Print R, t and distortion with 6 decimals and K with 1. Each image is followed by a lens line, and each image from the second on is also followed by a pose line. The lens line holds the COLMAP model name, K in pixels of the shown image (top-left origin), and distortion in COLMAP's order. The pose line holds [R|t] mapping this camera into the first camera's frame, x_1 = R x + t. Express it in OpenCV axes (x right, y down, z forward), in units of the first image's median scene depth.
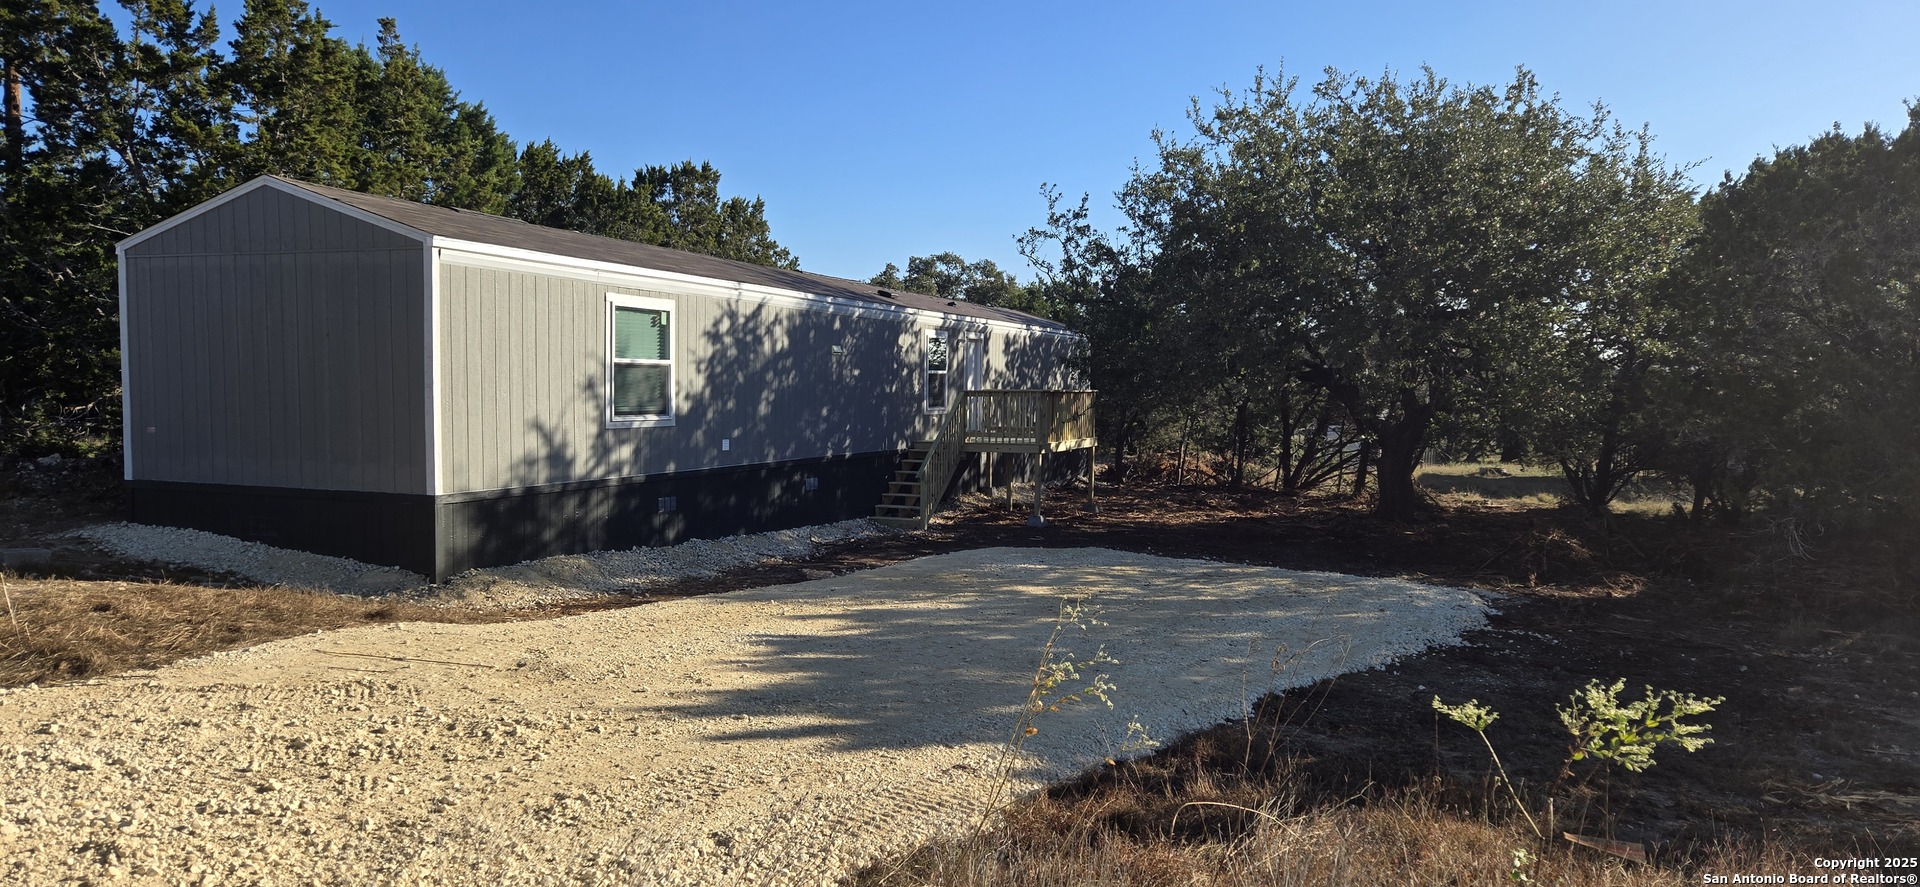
lens RADIAL K [[1189.0, 0, 960.0], [0, 1189.0, 443.5], [0, 0, 1]] dist [-0.000823, 0.000166]
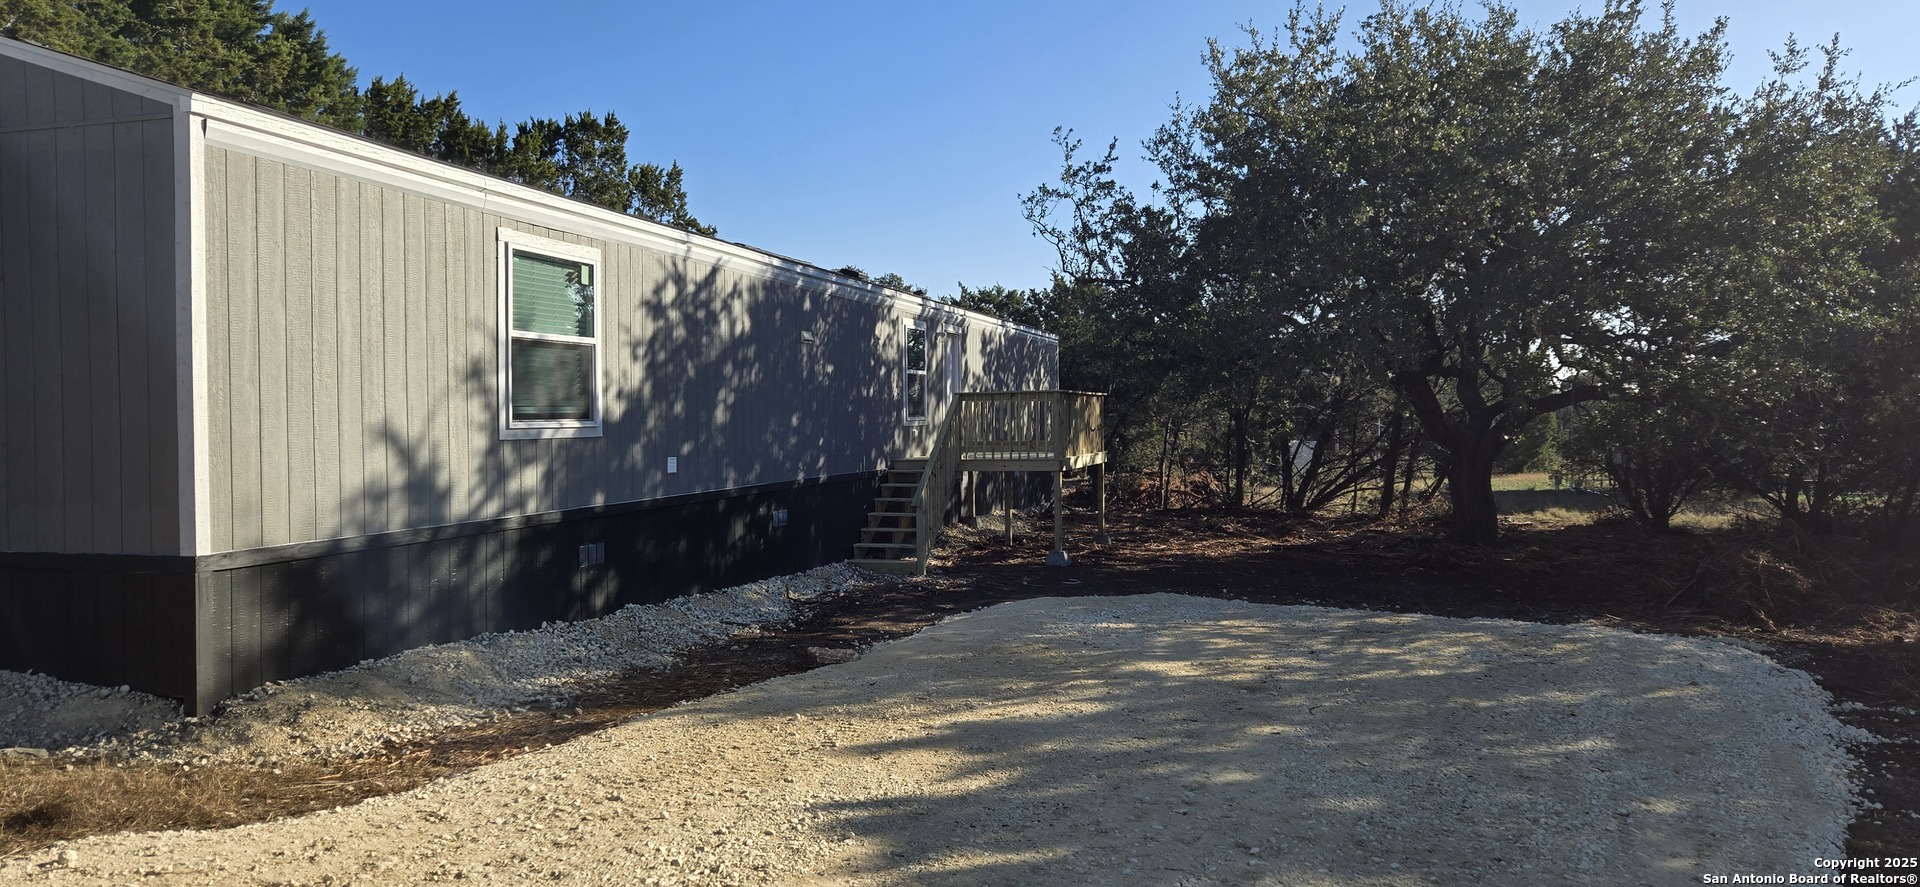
lens RADIAL K [[1220.5, 0, 956.7], [0, 1220.5, 420.9], [0, 0, 1]] dist [0.038226, -0.042345]
pose [[0.995617, -0.020711, 0.091198, -0.094136], [0.024571, 0.998840, -0.041405, 0.008581], [-0.090235, 0.043465, 0.994972, 0.267240]]
